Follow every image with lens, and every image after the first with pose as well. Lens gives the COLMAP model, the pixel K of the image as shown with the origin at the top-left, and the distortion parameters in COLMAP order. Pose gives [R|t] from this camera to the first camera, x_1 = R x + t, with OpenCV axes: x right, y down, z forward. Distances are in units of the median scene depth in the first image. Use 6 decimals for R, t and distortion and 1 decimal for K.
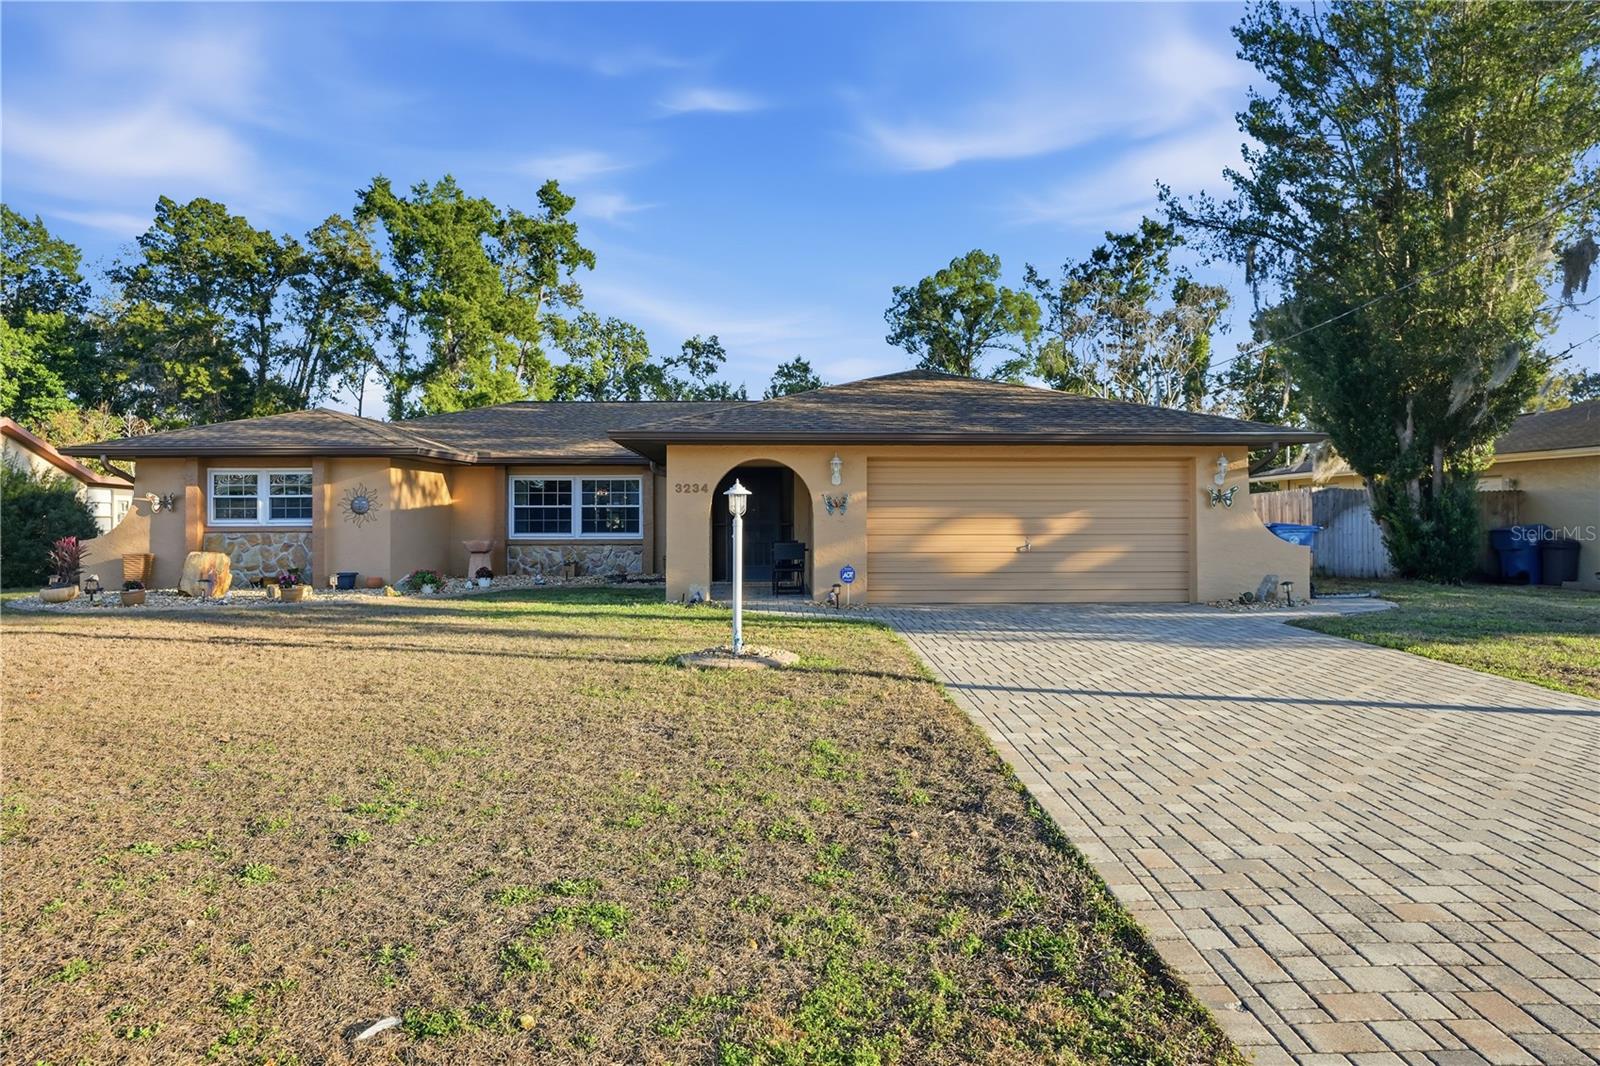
lens RADIAL K [[957.3, 0, 793.6], [0, 957.3, 557.9], [0, 0, 1]] dist [-0.019619, 0.021638]
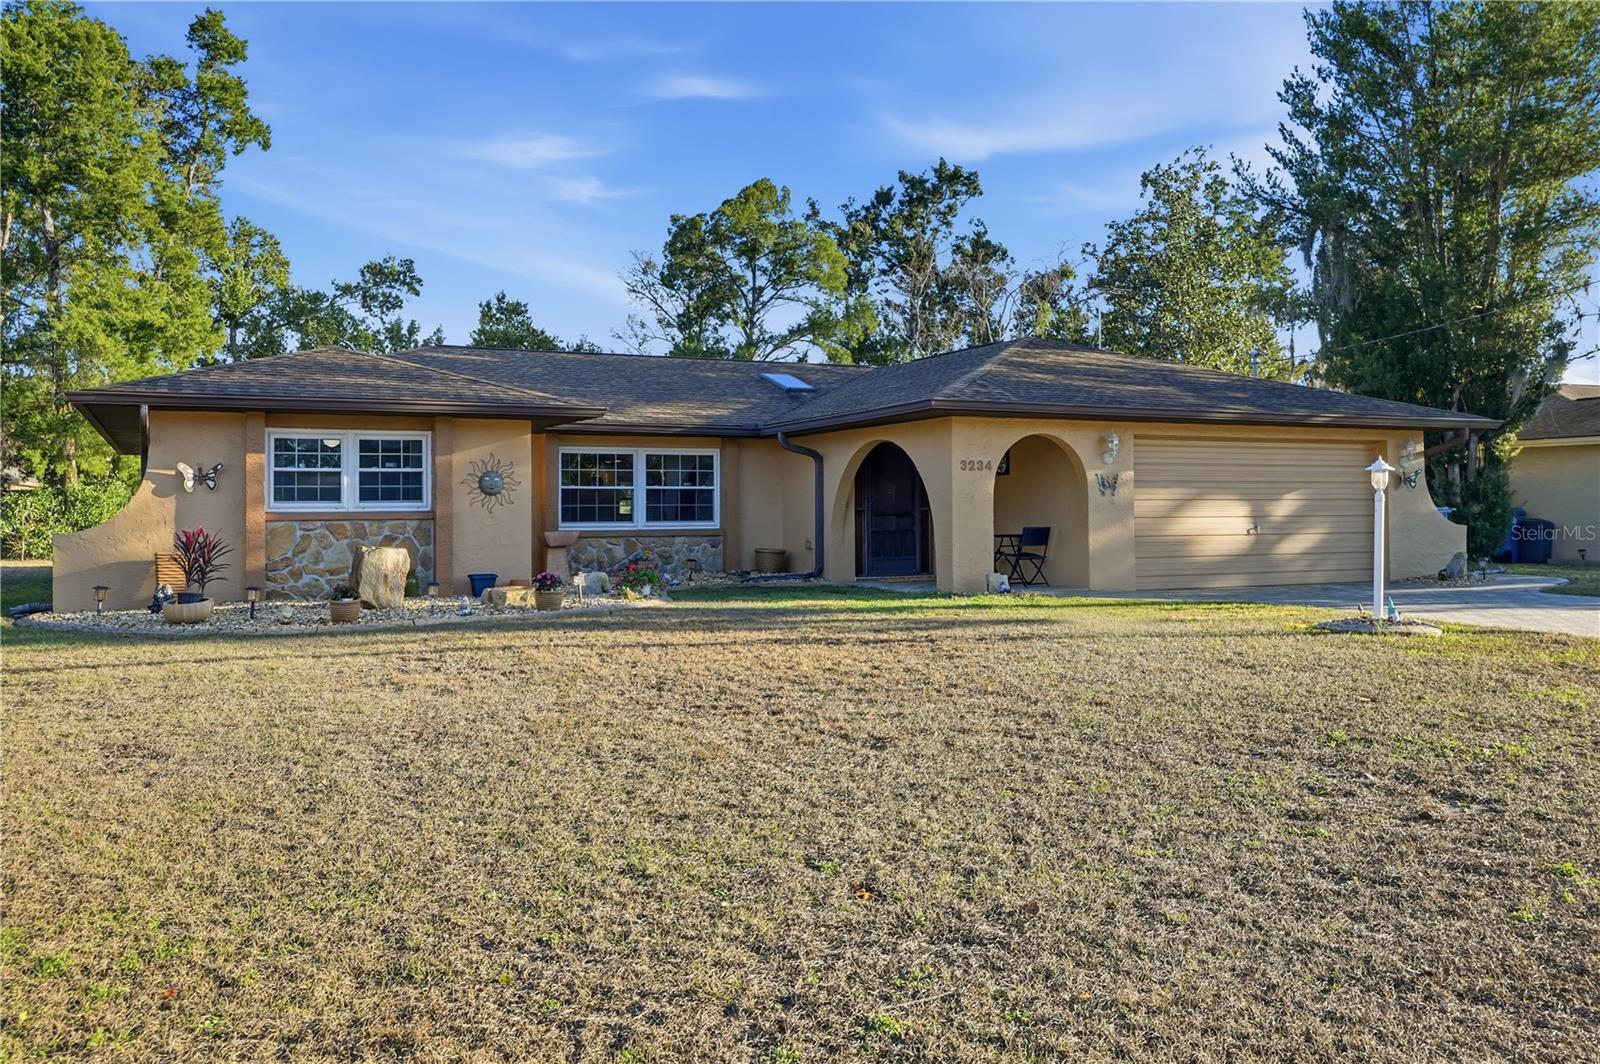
lens RADIAL K [[1252.0, 0, 801.1], [0, 1252.0, 612.7], [0, 0, 1]] dist [-0.002792, 0.003462]
pose [[0.913924, -0.035768, 0.404306, -0.524649], [0.020506, 0.998906, 0.042018, 0.008153], [-0.405367, -0.030111, 0.913658, 0.005164]]
